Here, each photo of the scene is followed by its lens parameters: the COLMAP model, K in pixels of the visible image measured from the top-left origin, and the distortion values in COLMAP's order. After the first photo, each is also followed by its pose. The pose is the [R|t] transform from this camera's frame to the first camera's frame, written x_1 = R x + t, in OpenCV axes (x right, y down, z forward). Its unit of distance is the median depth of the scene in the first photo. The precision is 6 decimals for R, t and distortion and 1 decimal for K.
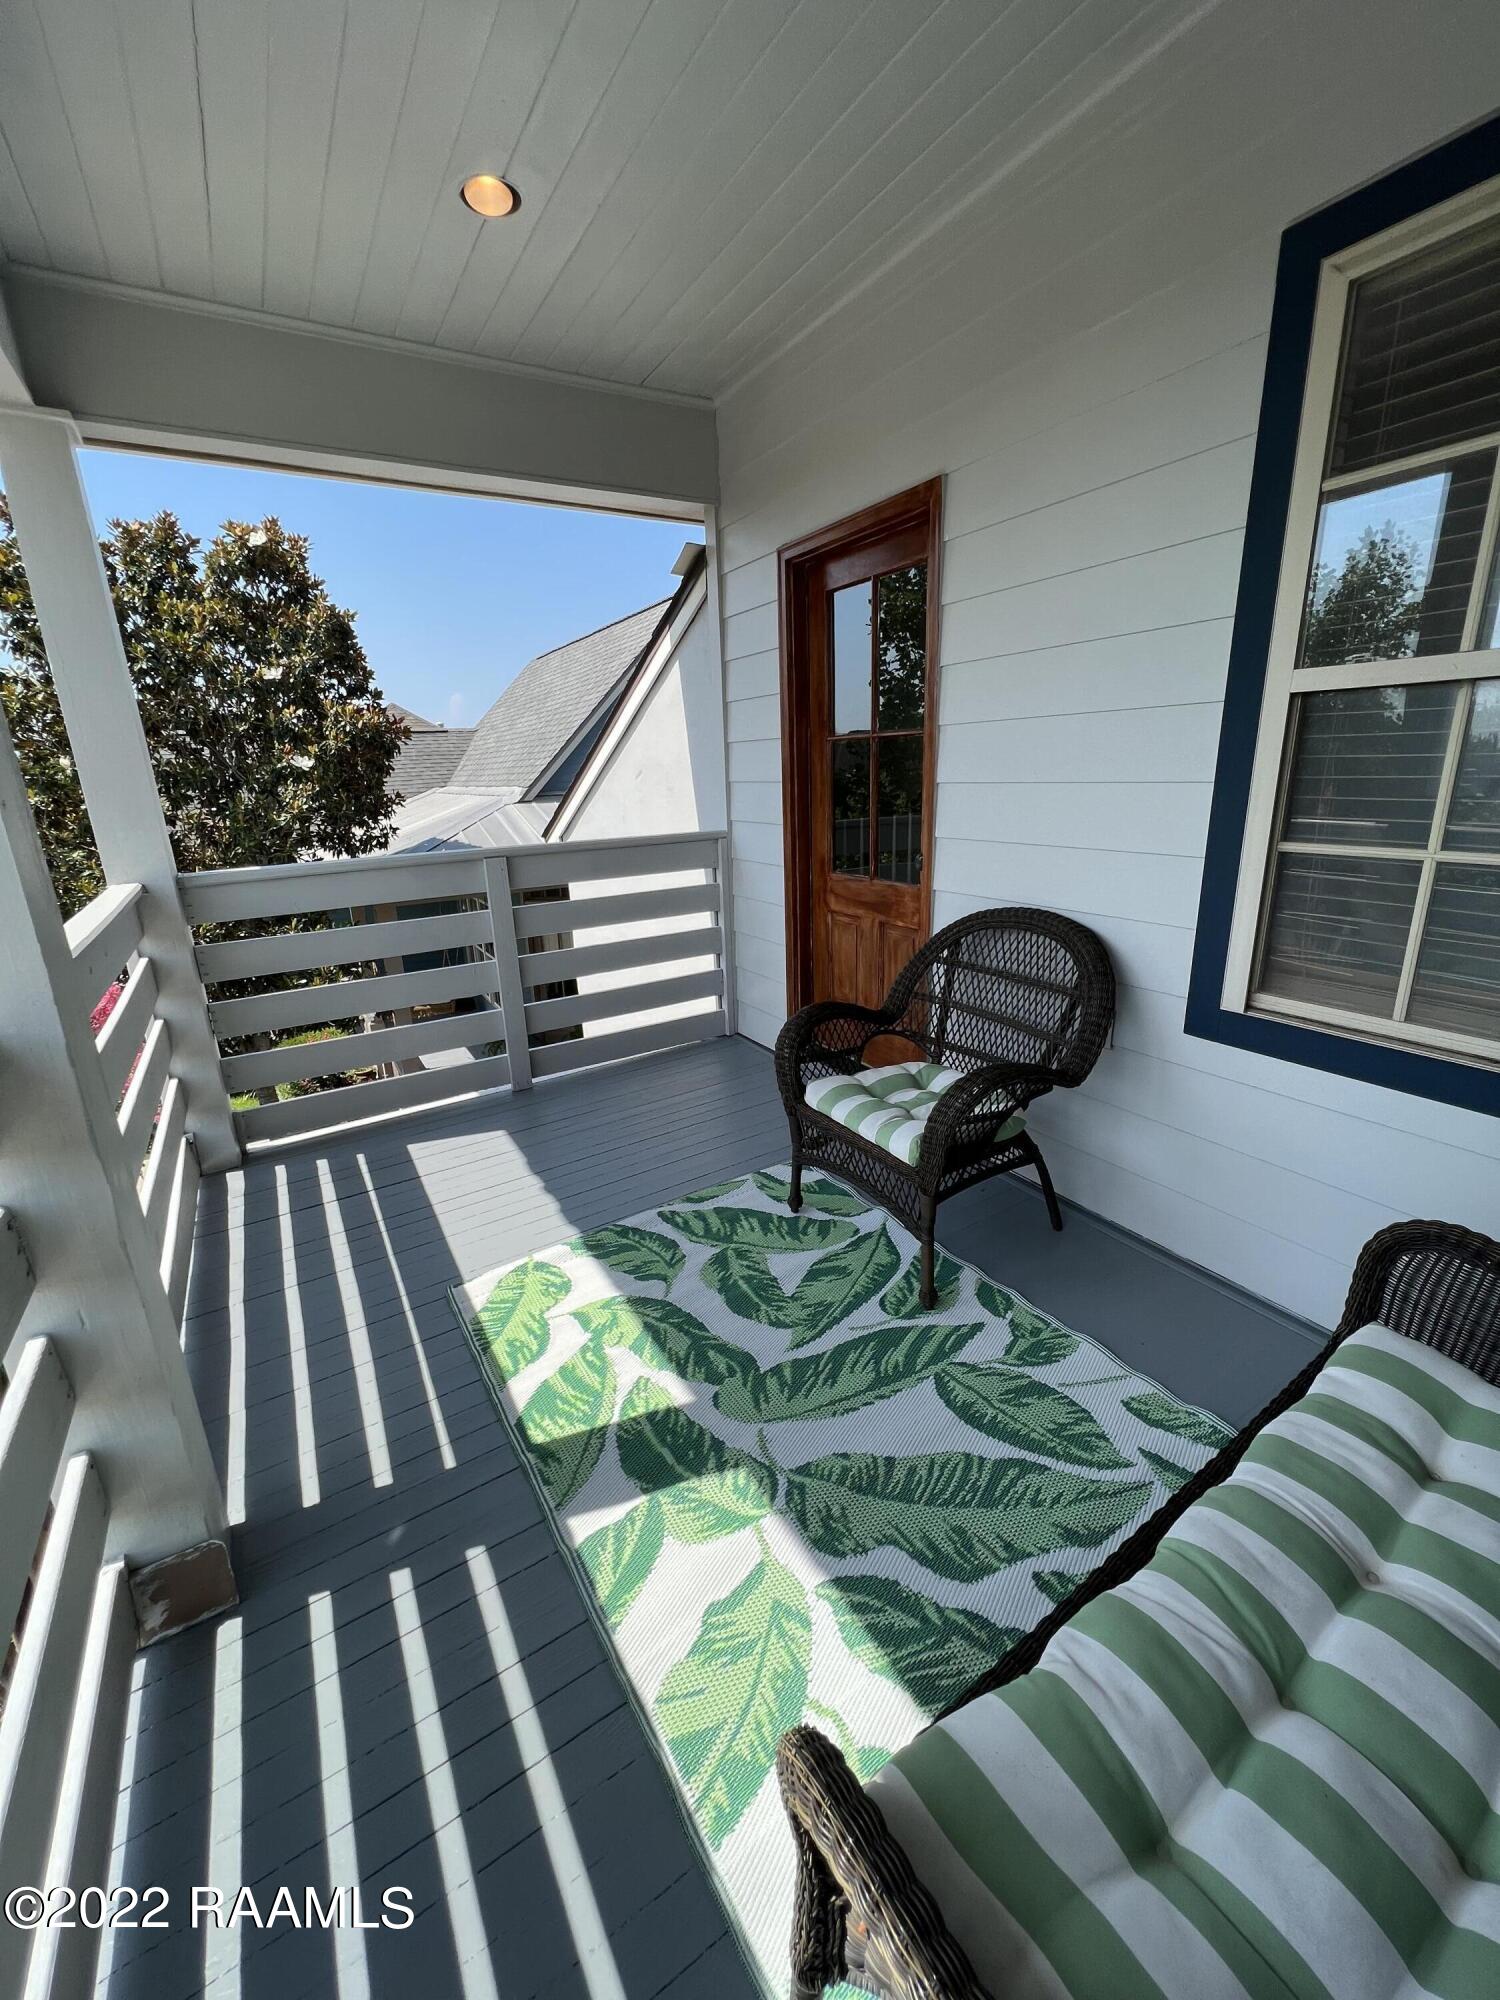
lens RADIAL K [[797.9, 0, 753.7], [0, 797.9, 997.2], [0, 0, 1]] dist [-0.001690, 0.000509]
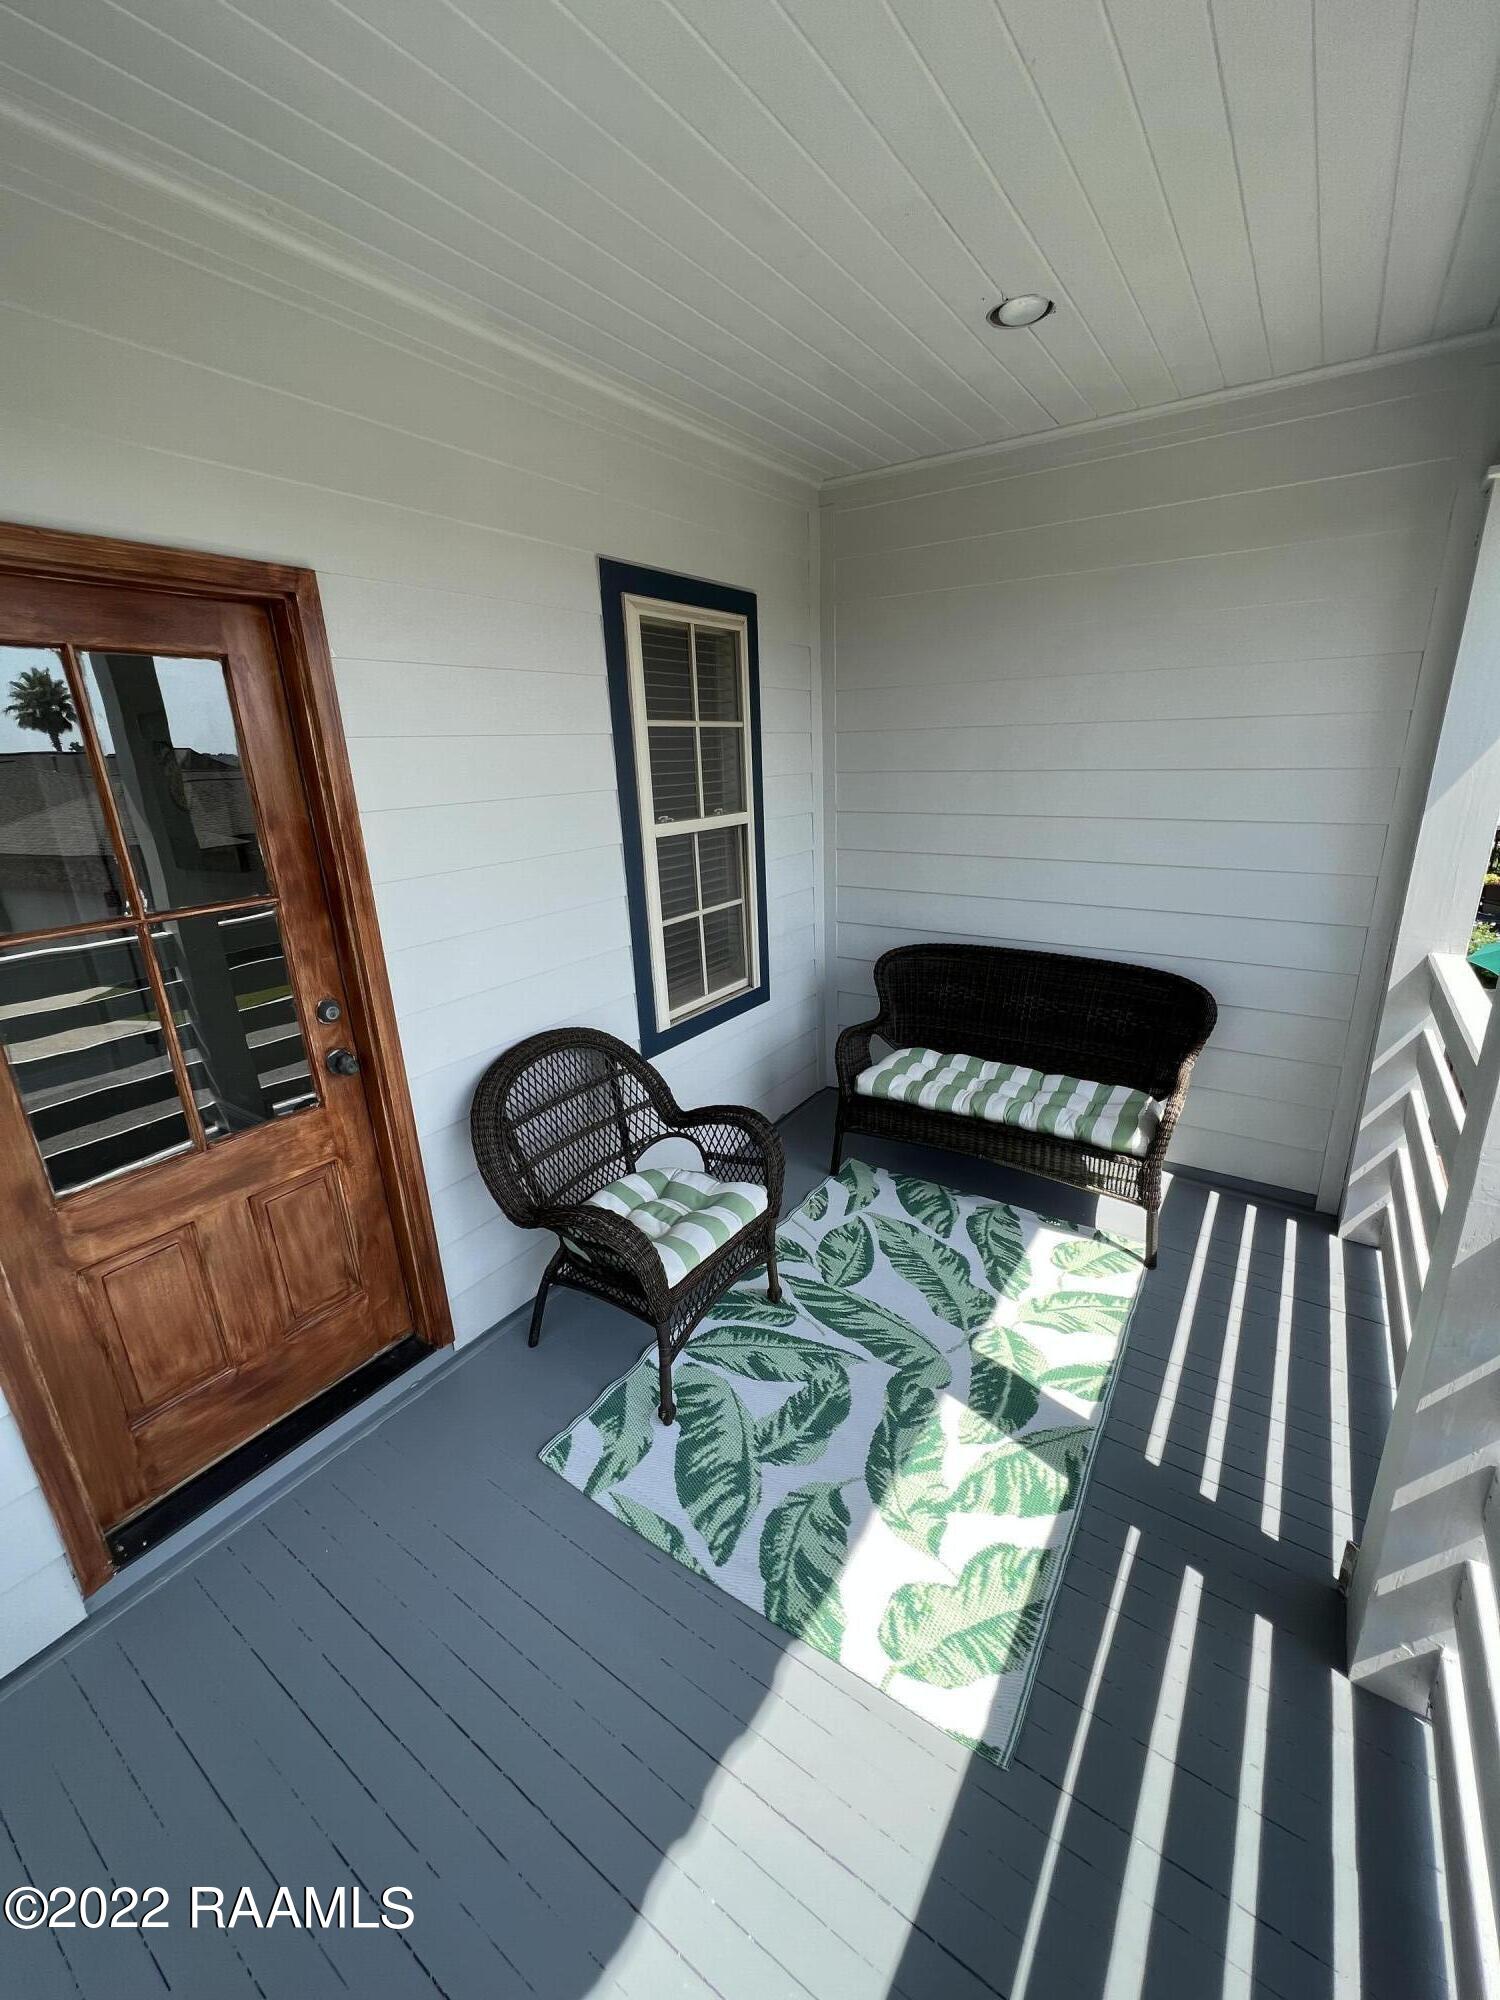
lens RADIAL K [[797.9, 0, 753.4], [0, 797.9, 995.5], [0, 0, 1]] dist [-0.001690, 0.000509]
pose [[-0.407601, -0.222638, 0.885604, -0.876910], [0.301857, 0.882452, 0.360777, -0.575068], [-0.861826, 0.414379, -0.292483, 1.318580]]
